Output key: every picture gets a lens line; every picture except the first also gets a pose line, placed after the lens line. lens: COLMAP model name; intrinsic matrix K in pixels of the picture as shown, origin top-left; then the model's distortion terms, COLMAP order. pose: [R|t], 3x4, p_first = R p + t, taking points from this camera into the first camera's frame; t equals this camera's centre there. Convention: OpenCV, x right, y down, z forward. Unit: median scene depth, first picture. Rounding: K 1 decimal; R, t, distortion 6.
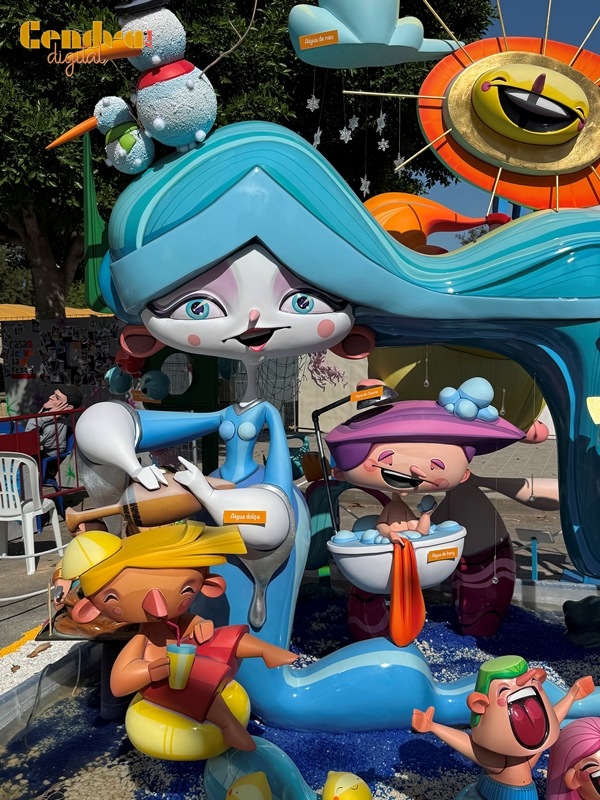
lens RADIAL K [[782.1, 0, 306.9], [0, 782.1, 404.1], [0, 0, 1]] dist [0.187868, -0.439456]
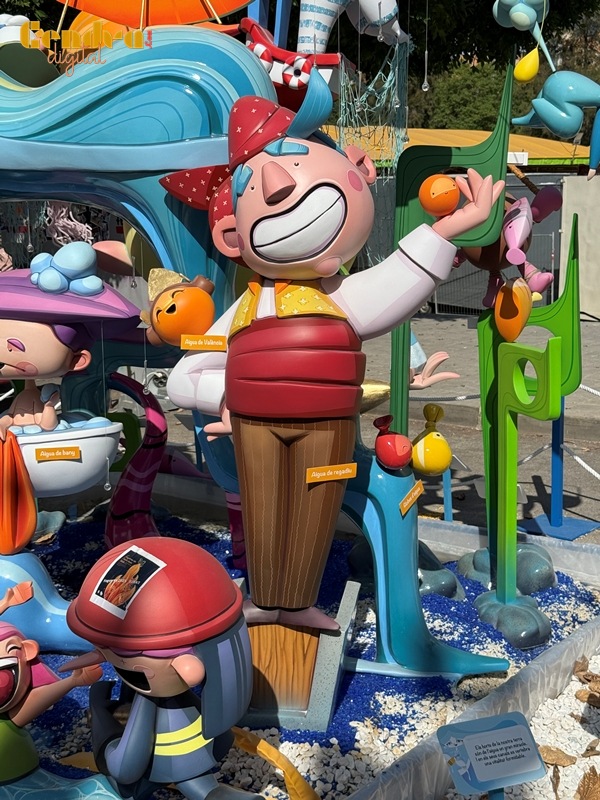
lens RADIAL K [[1212.3, 0, 290.8], [0, 1212.3, 400.3], [0, 0, 1]] dist [0.123782, -0.015219]
pose [[0.950515, 0.049221, -0.306756, 0.853172], [-0.016313, 0.993915, 0.108932, -0.011988], [0.310252, -0.098538, 0.945534, -0.150527]]
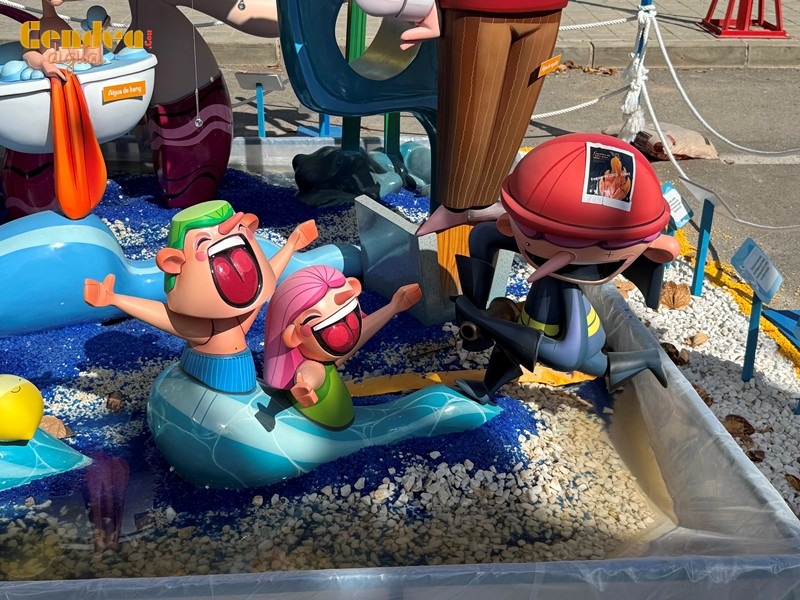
lens RADIAL K [[1019.0, 0, 401.6], [0, 1019.0, 311.8], [0, 0, 1]] dist [0.229040, -0.590062]
pose [[0.922408, -0.125842, 0.365139, 0.037136], [-0.007073, 0.939764, 0.341750, 0.057903], [-0.386151, -0.317816, 0.865956, 0.023967]]
